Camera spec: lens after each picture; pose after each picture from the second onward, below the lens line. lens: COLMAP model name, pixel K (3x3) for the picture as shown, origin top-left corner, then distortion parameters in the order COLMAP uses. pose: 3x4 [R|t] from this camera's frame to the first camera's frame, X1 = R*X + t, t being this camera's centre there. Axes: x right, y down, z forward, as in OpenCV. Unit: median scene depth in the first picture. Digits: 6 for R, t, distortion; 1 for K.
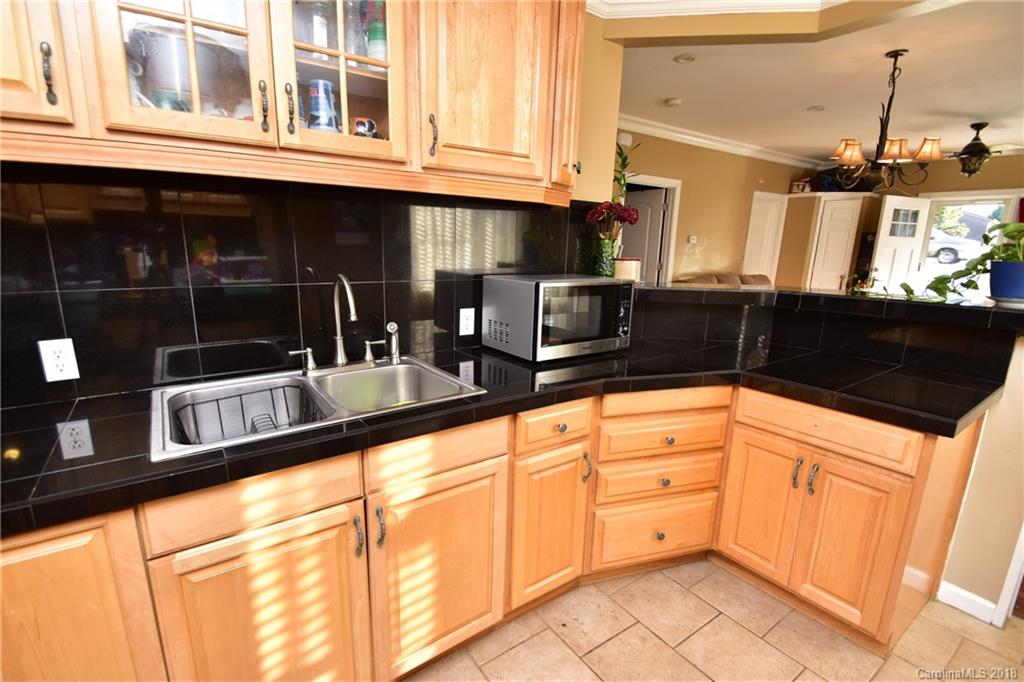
lens RADIAL K [[473.7, 0, 501.2], [0, 473.7, 346.4], [0, 0, 1]] dist [0.022831, -0.024701]
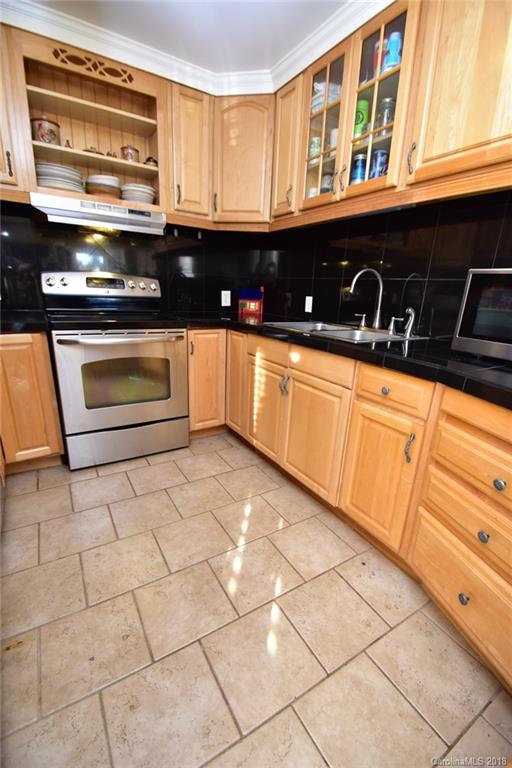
lens RADIAL K [[330.7, 0, 256.0], [0, 330.7, 384.0], [0, 0, 1]] dist [0.004480, -0.009219]
pose [[-0.052949, 0.257521, -0.964821, 0.884664], [-0.266396, 0.927520, 0.262184, 0.030013], [0.962408, 0.270907, 0.019491, 0.653445]]
